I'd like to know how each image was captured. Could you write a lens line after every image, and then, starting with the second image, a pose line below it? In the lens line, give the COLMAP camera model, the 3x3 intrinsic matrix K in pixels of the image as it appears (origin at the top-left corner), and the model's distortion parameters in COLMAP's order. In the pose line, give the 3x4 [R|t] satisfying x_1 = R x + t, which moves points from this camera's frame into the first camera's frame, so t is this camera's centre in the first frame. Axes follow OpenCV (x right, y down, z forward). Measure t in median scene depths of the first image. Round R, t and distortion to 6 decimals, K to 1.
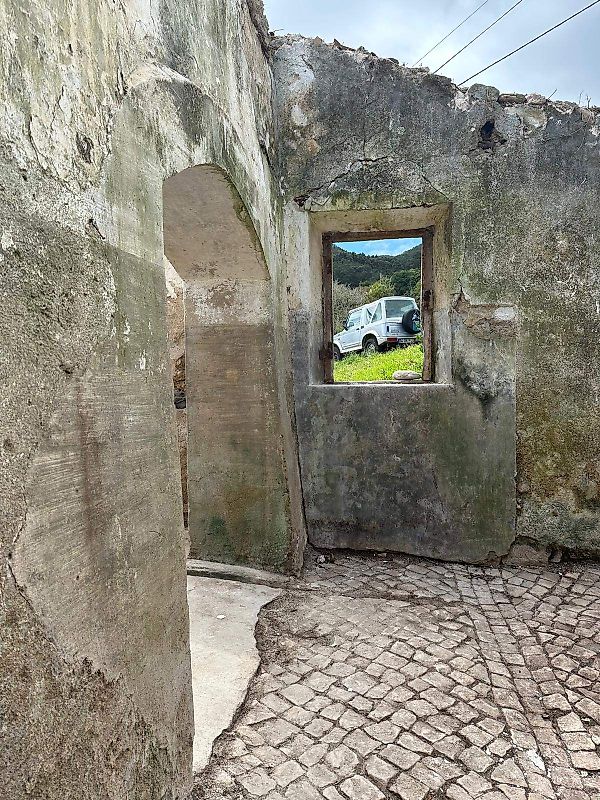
lens RADIAL K [[562.2, 0, 299.8], [0, 562.2, 396.1], [0, 0, 1]] dist [0.004616, -0.016711]
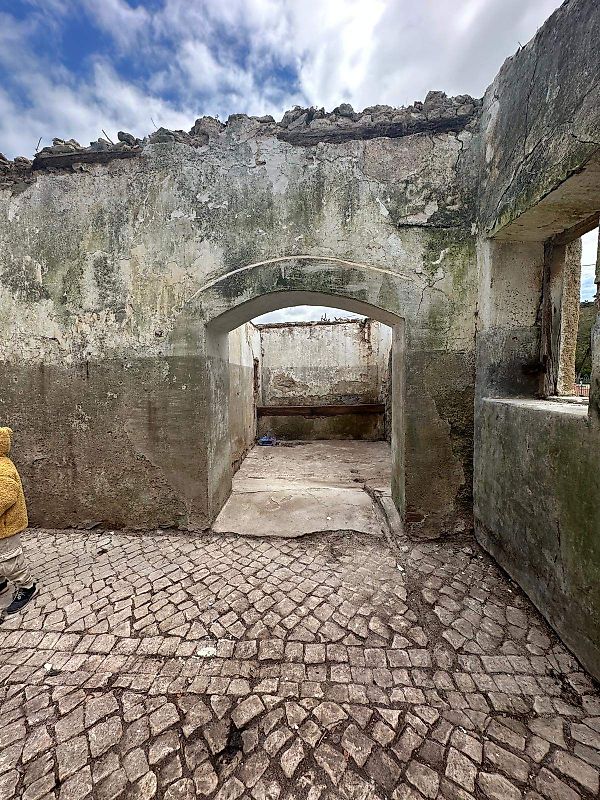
lens RADIAL K [[320.1, 0, 300.9], [0, 320.1, 401.8], [0, 0, 1]] dist [-0.000193, 0.000041]
pose [[0.063899, 0.093214, -0.993593, 0.950957], [-0.026565, 0.995434, 0.091678, -0.096514], [0.997603, 0.020537, 0.066084, 0.900046]]
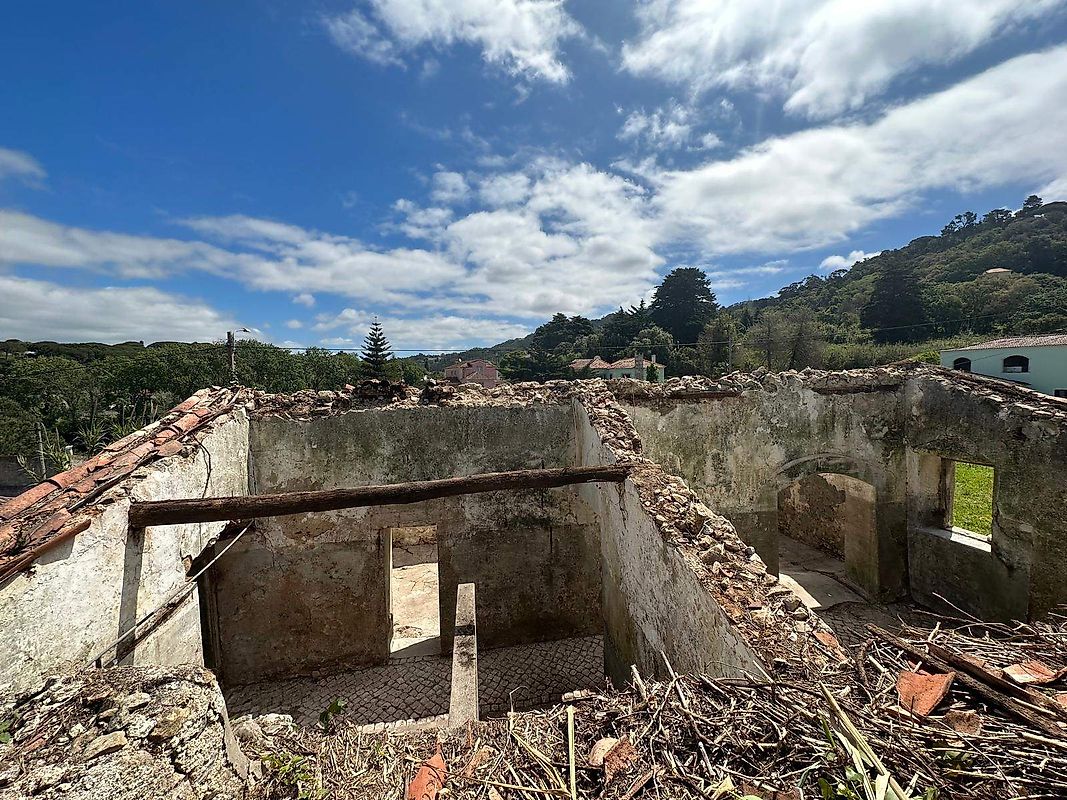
lens RADIAL K [[426.9, 0, 530.3], [0, 426.9, 400.5], [0, 0, 1]] dist [-0.000193, 0.000041]
pose [[0.282643, 0.056770, -0.957544, 1.801665], [-0.023046, 0.998361, 0.052388, -0.886636], [0.958948, 0.007260, 0.283488, -1.464764]]
